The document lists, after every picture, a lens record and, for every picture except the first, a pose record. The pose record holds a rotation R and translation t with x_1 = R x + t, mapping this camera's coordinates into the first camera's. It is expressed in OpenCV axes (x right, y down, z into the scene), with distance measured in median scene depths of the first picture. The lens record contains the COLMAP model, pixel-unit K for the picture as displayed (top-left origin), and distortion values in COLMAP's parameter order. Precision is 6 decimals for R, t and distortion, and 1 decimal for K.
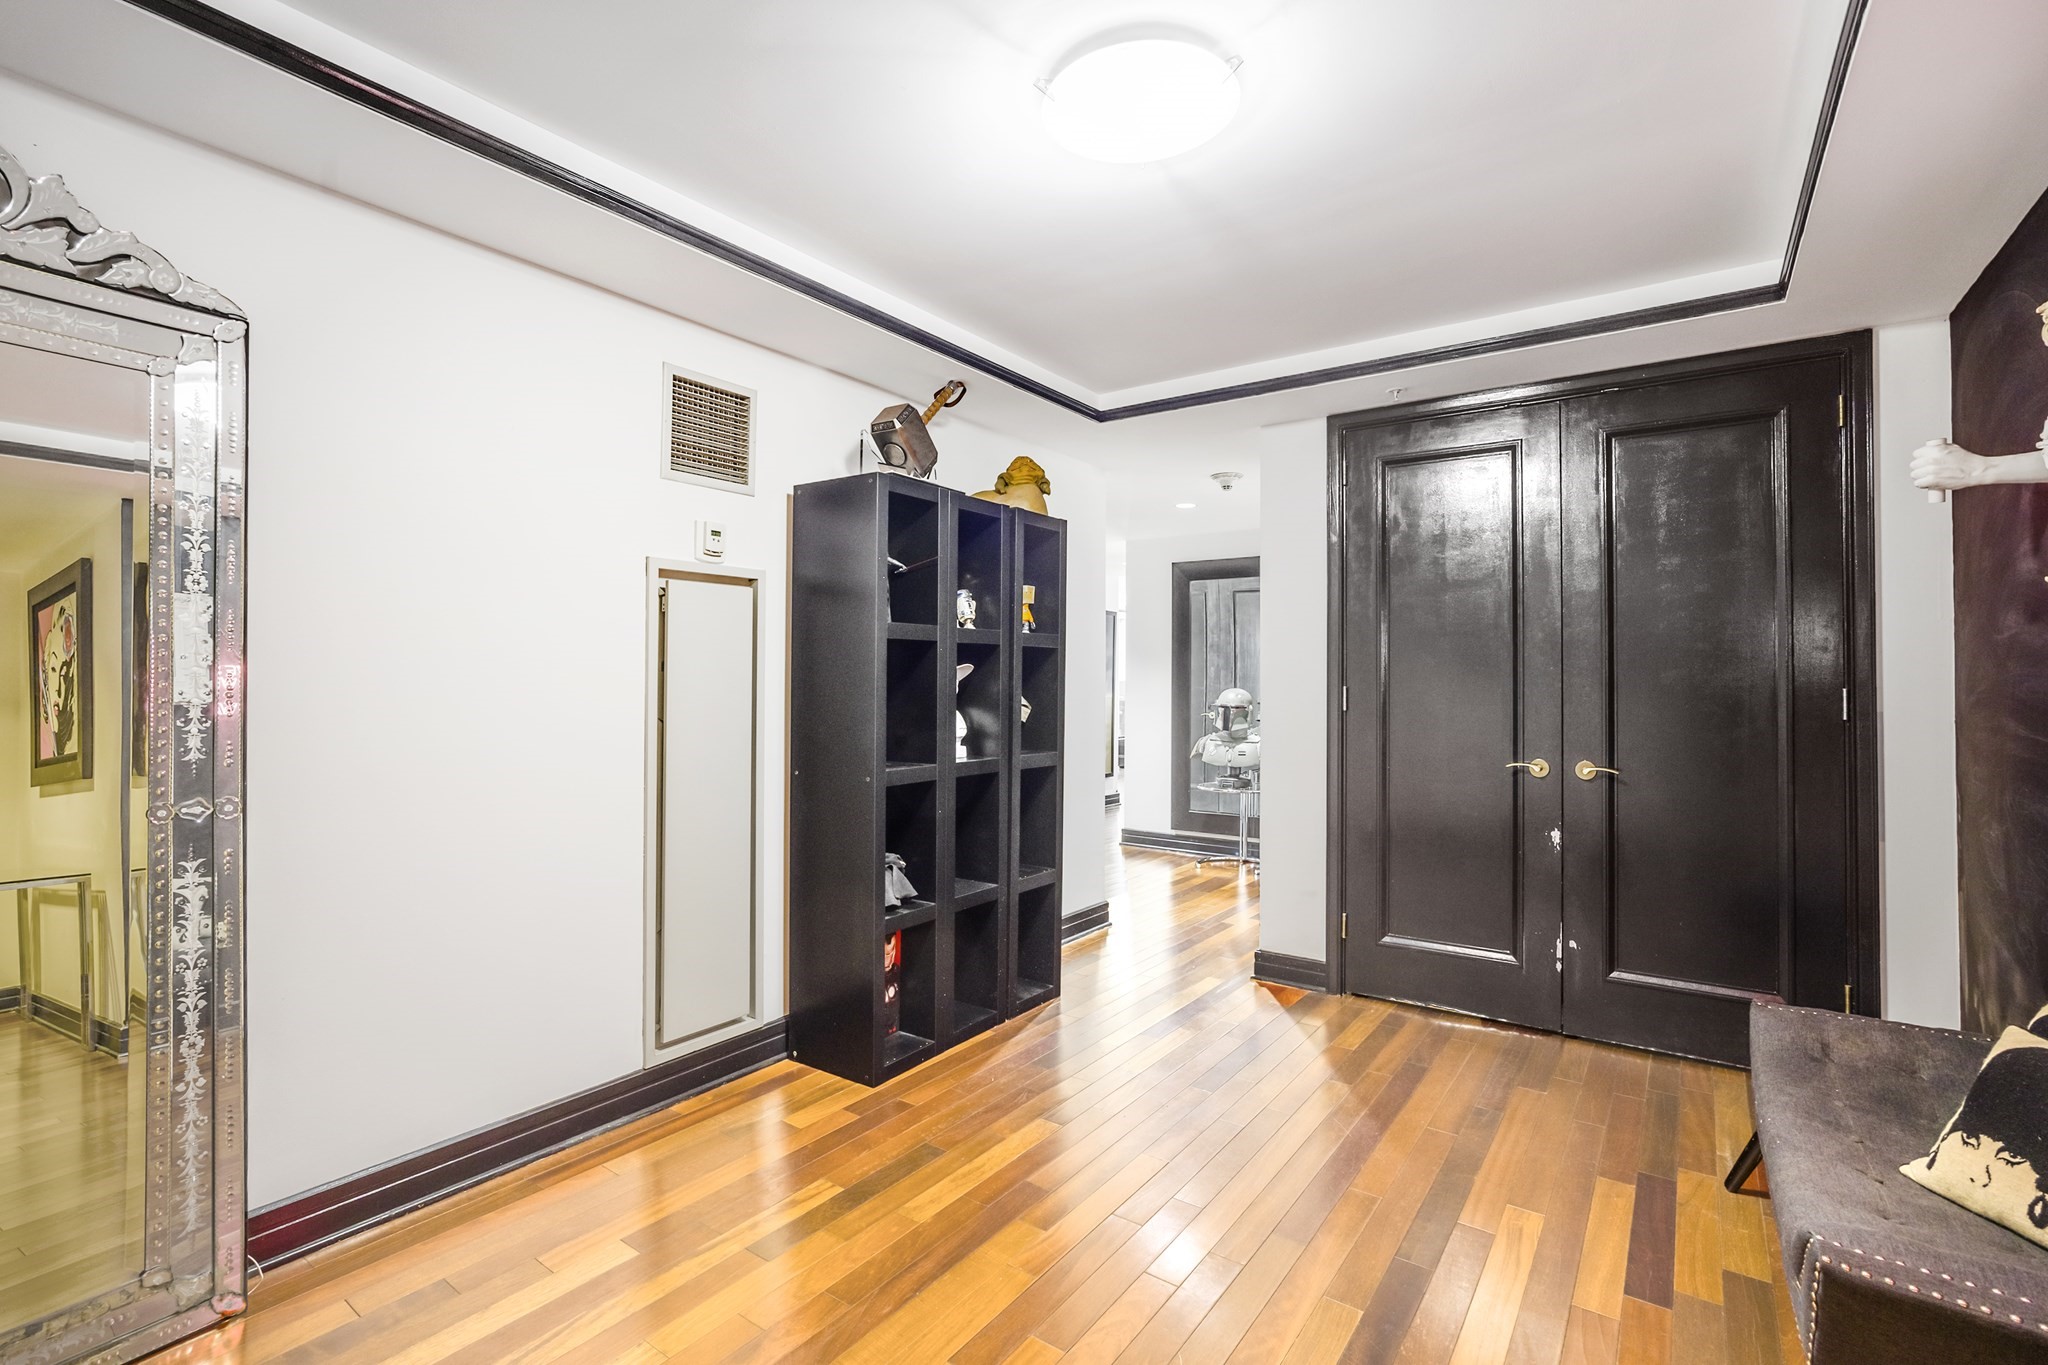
lens RADIAL K [[937.8, 0, 972.4], [0, 937.8, 666.2], [0, 0, 1]] dist [-0.031068, 0.013455]
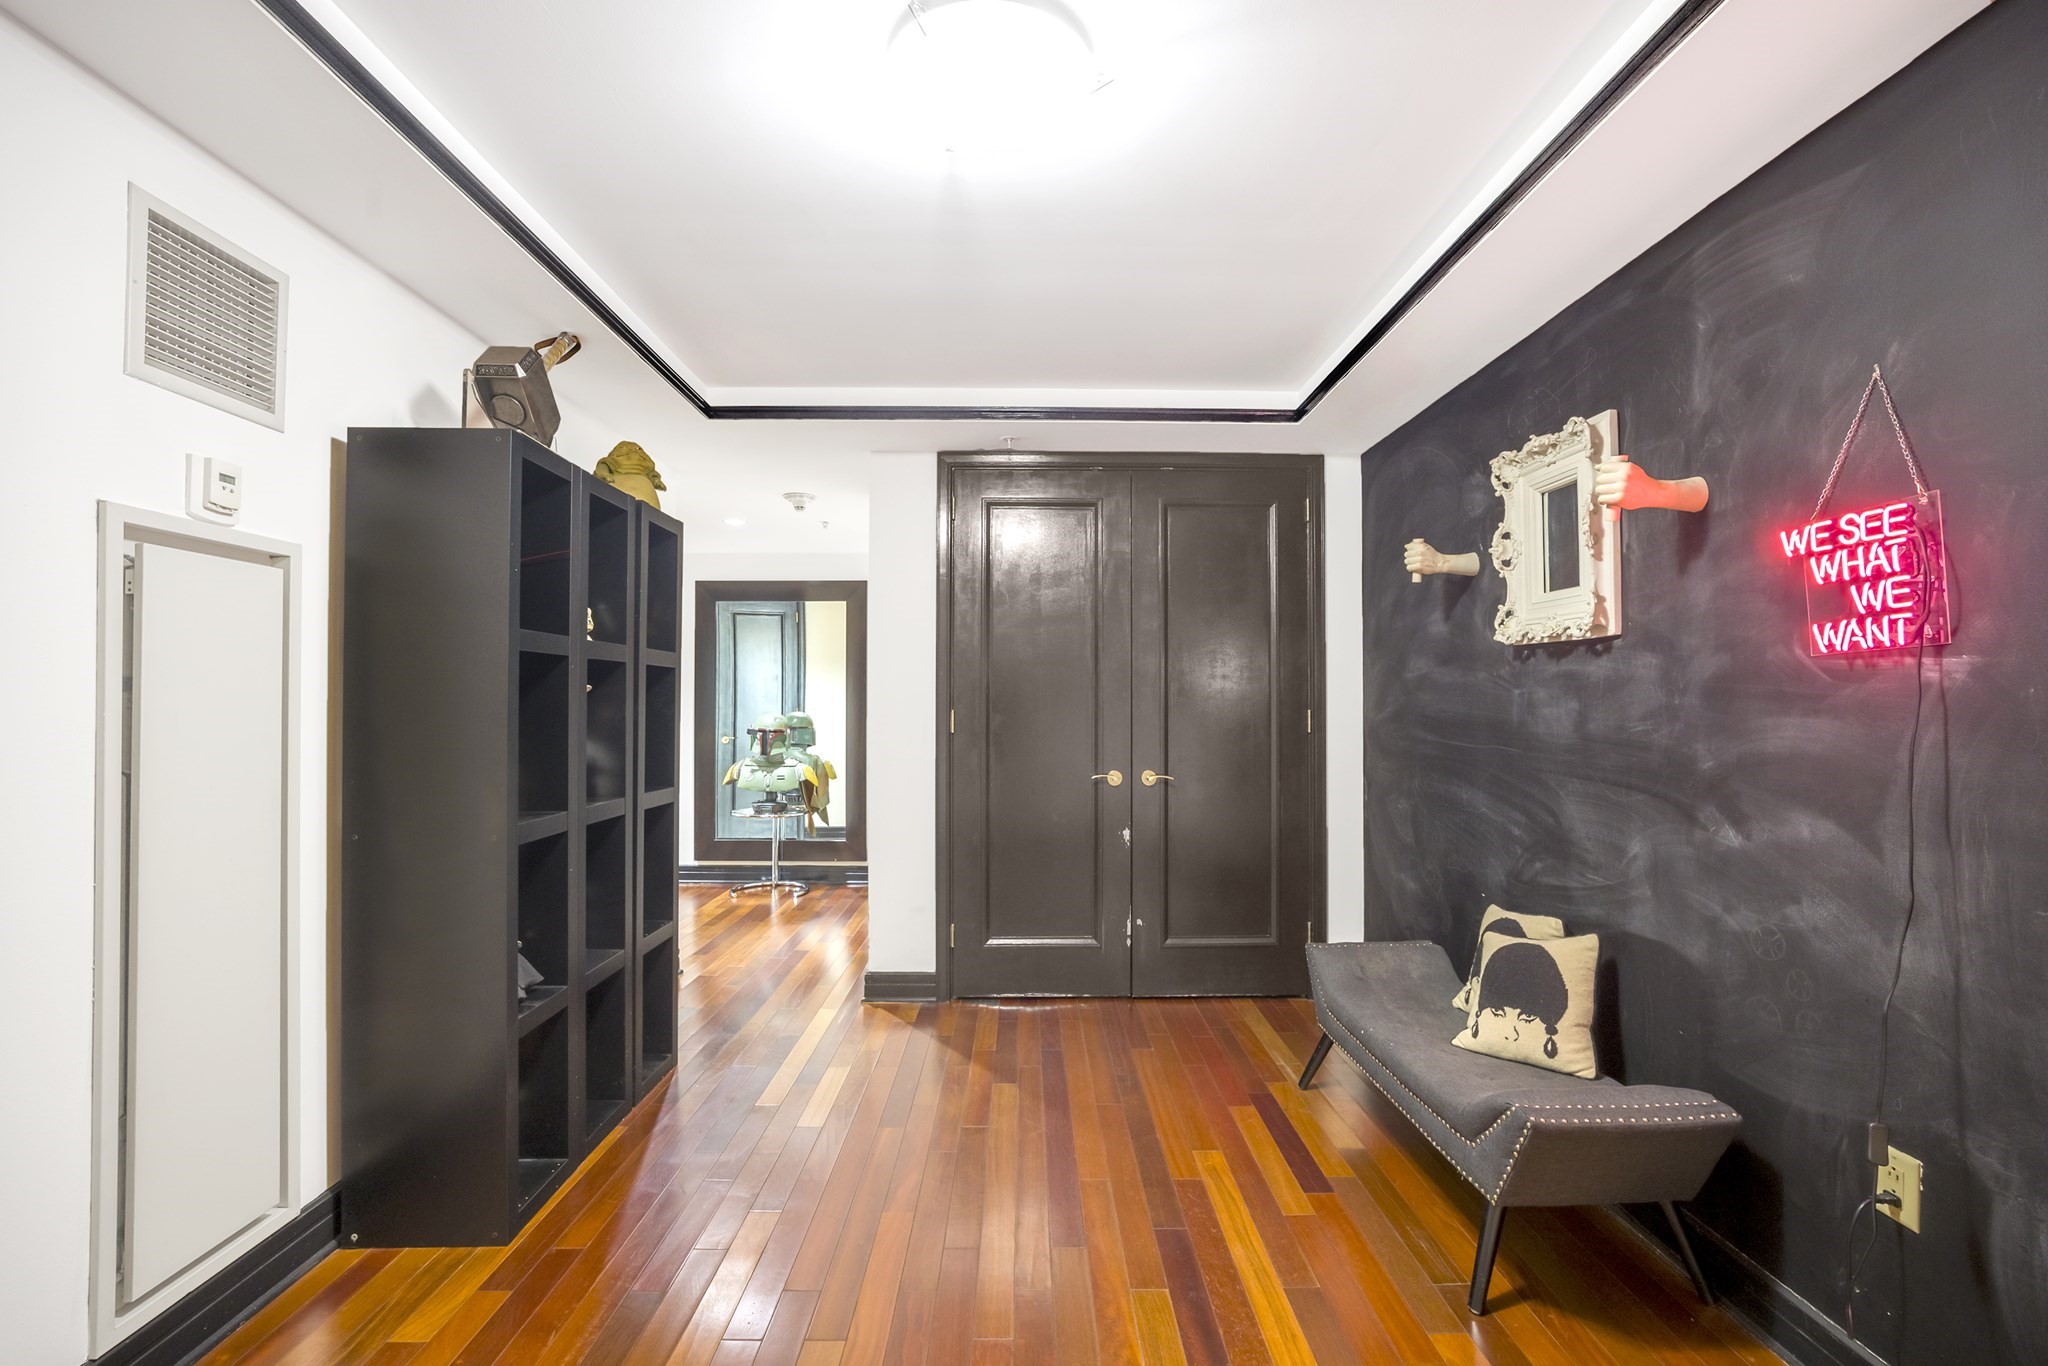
lens RADIAL K [[909.2, 0, 1030.6], [0, 909.2, 697.9], [0, 0, 1]] dist [-0.039661, 0.015809]
pose [[0.786592, 0.002657, 0.617468, -0.198634], [-0.007990, 0.999951, 0.005876, 0.001175], [-0.617422, -0.009556, 0.786574, 0.158796]]
